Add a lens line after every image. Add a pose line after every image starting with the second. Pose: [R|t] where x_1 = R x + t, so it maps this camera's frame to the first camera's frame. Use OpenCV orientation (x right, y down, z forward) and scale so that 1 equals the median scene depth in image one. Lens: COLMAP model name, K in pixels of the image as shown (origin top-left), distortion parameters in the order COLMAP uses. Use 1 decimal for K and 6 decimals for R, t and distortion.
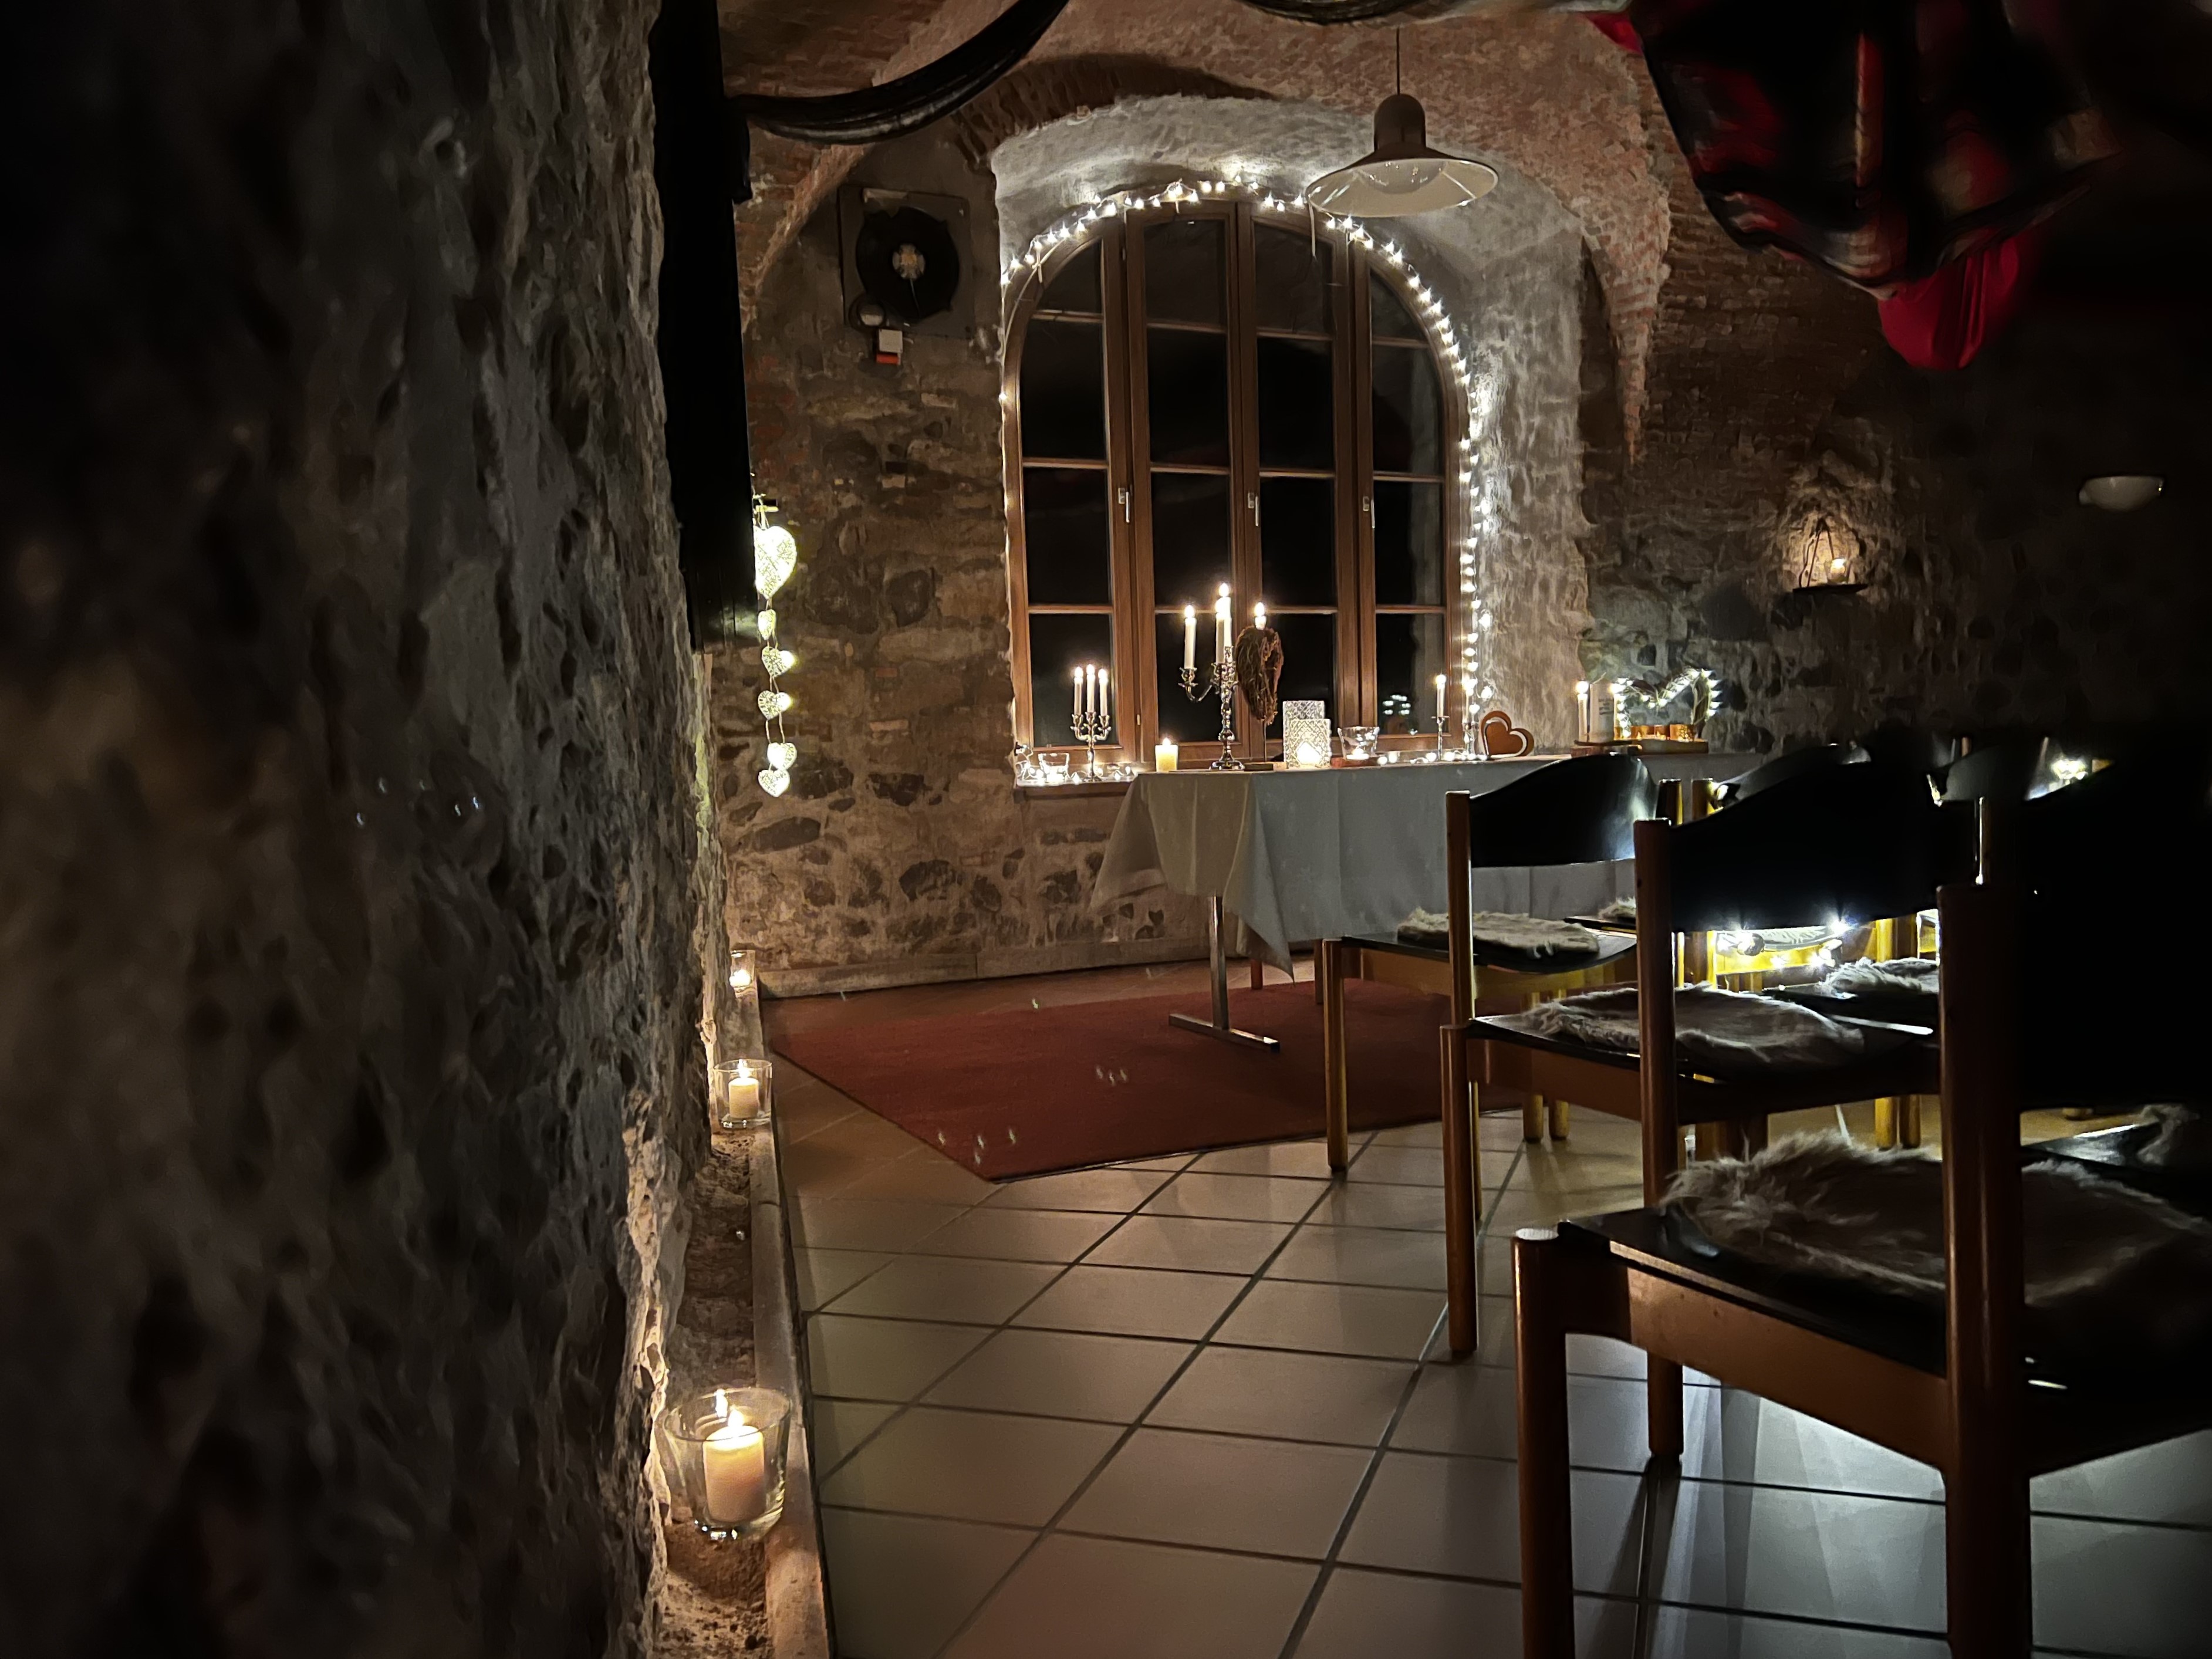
lens RADIAL K [[1680.0, 0, 1106.0], [0, 1680.0, 829.5], [0, 0, 1]] dist [-0.008047, -0.006012]
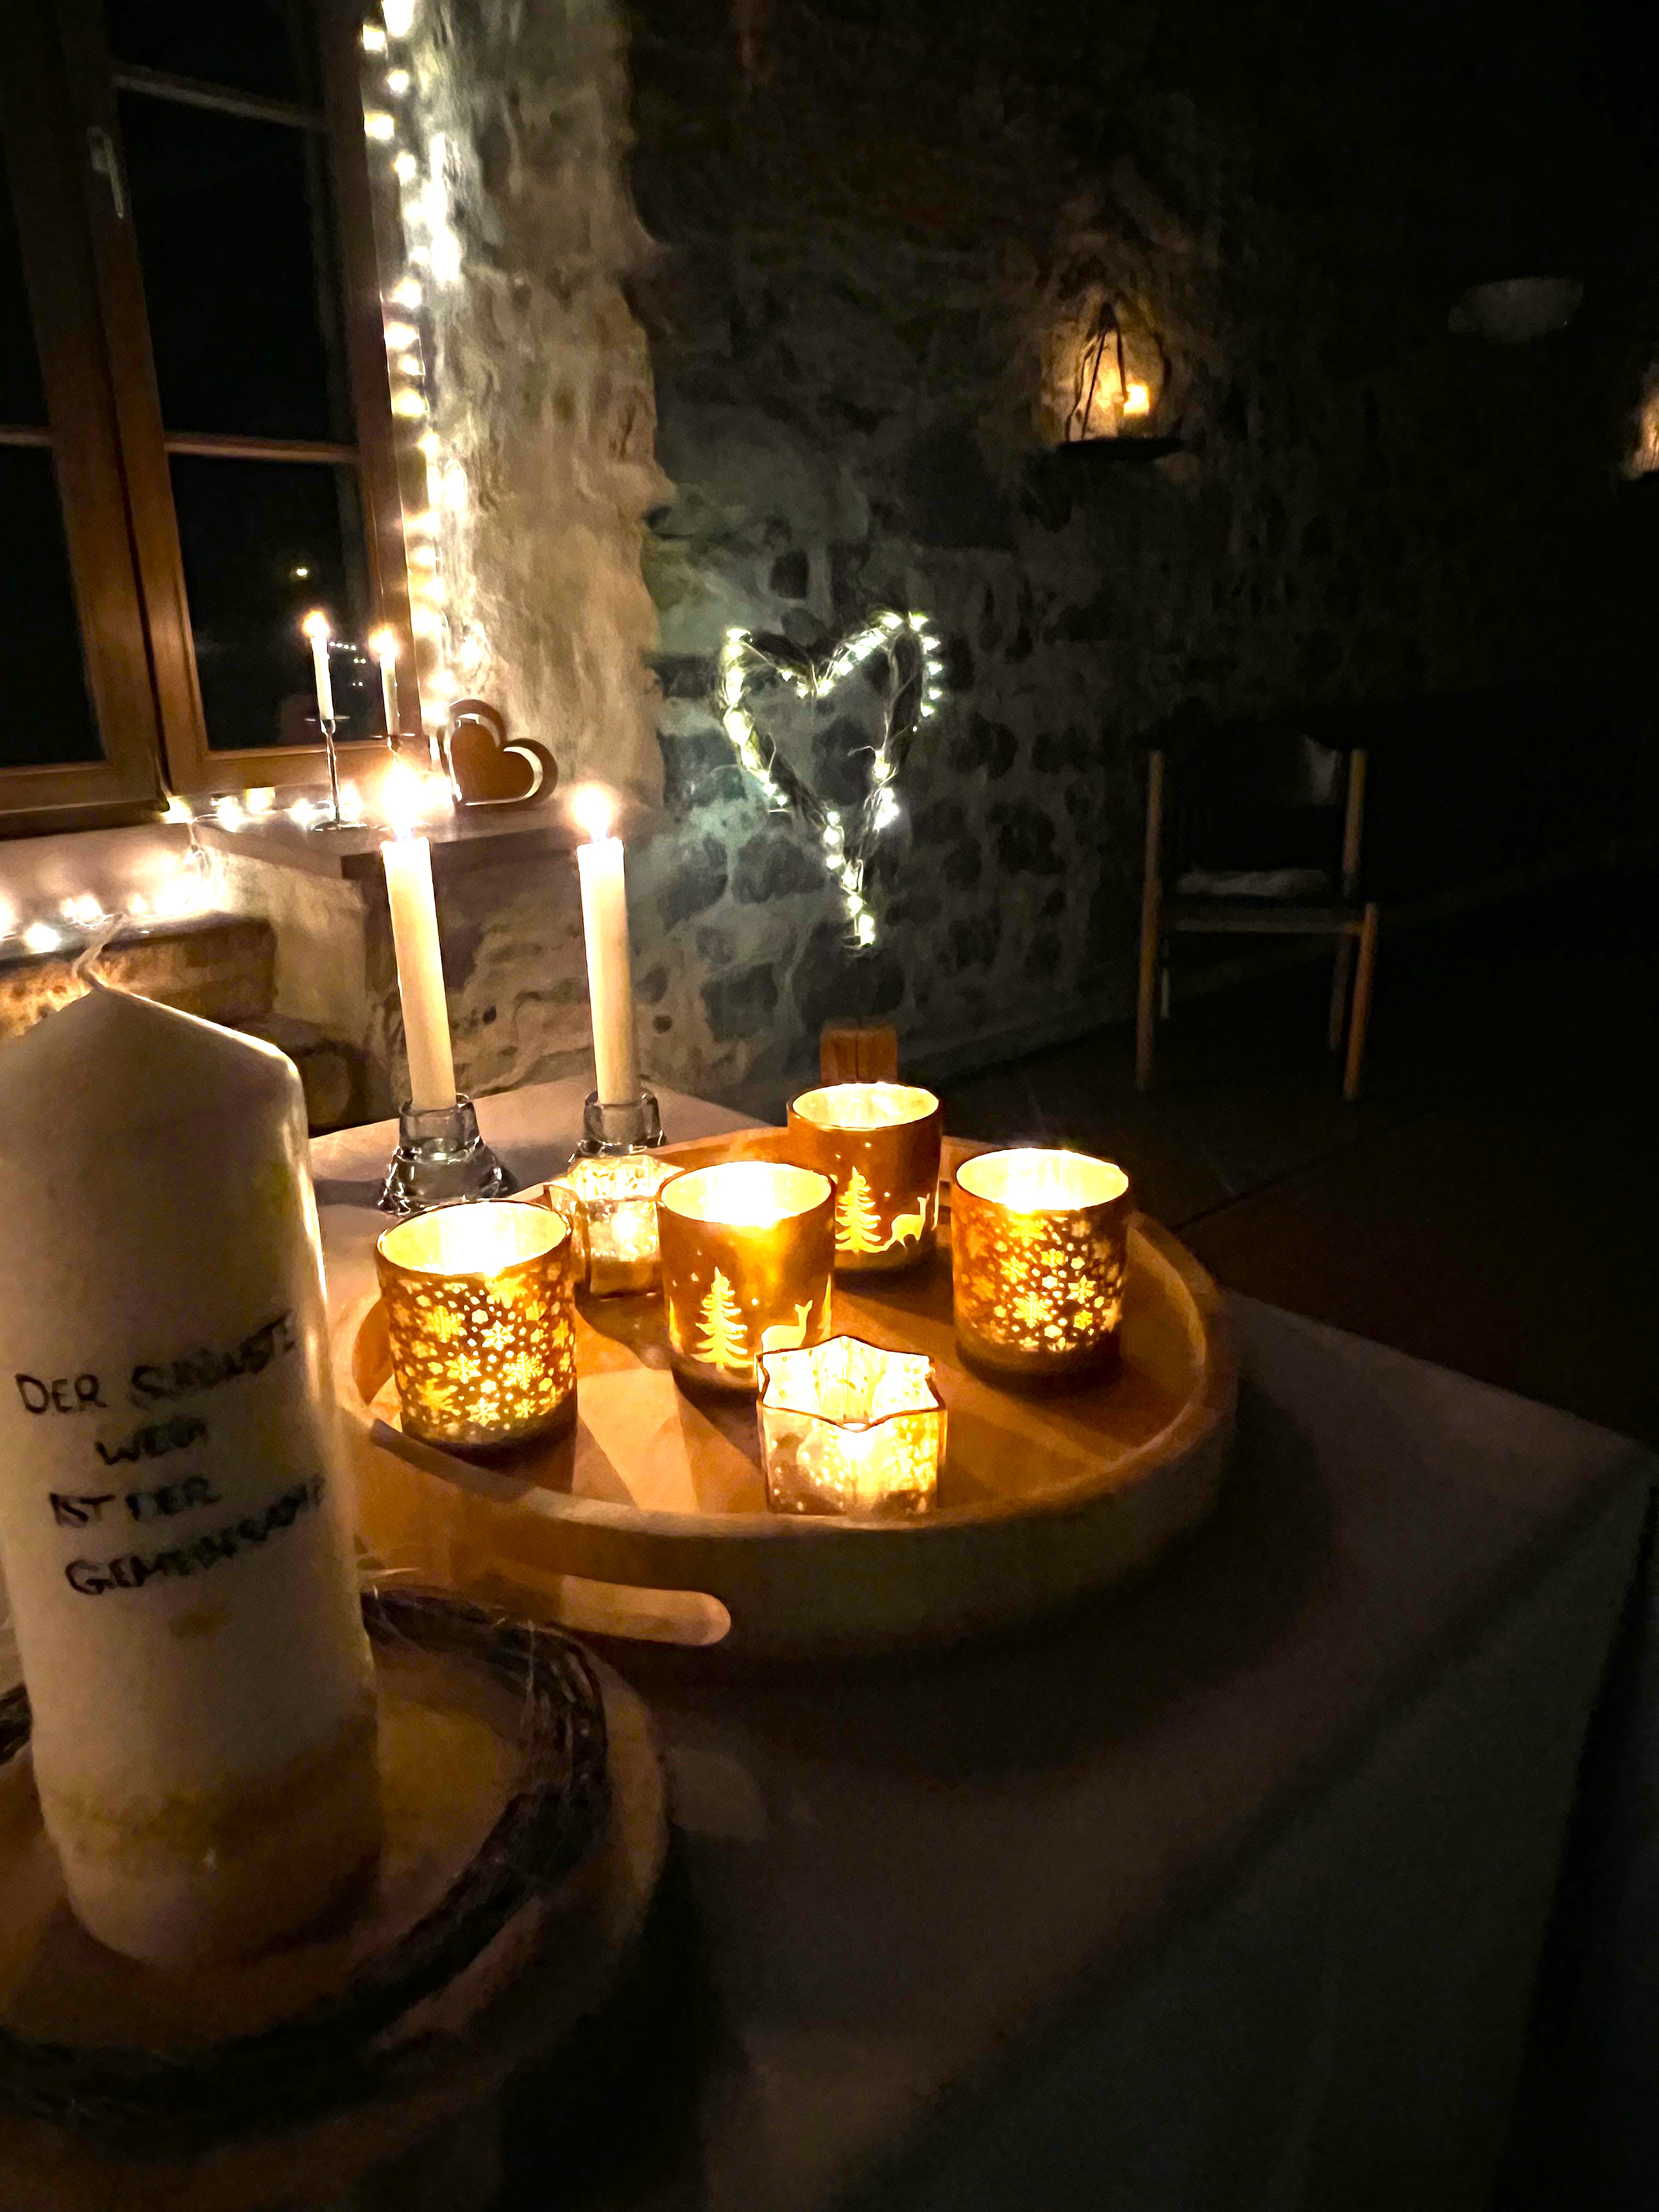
lens RADIAL K [[1480.5, 0, 829.5], [0, 1480.5, 1106.0], [0, 0, 1]] dist [0.022503, -0.045827]
pose [[0.944818, -0.090528, 0.314839, 0.184324], [0.011401, 0.969564, 0.244571, -0.059631], [-0.327397, -0.227486, 0.917094, 0.568741]]
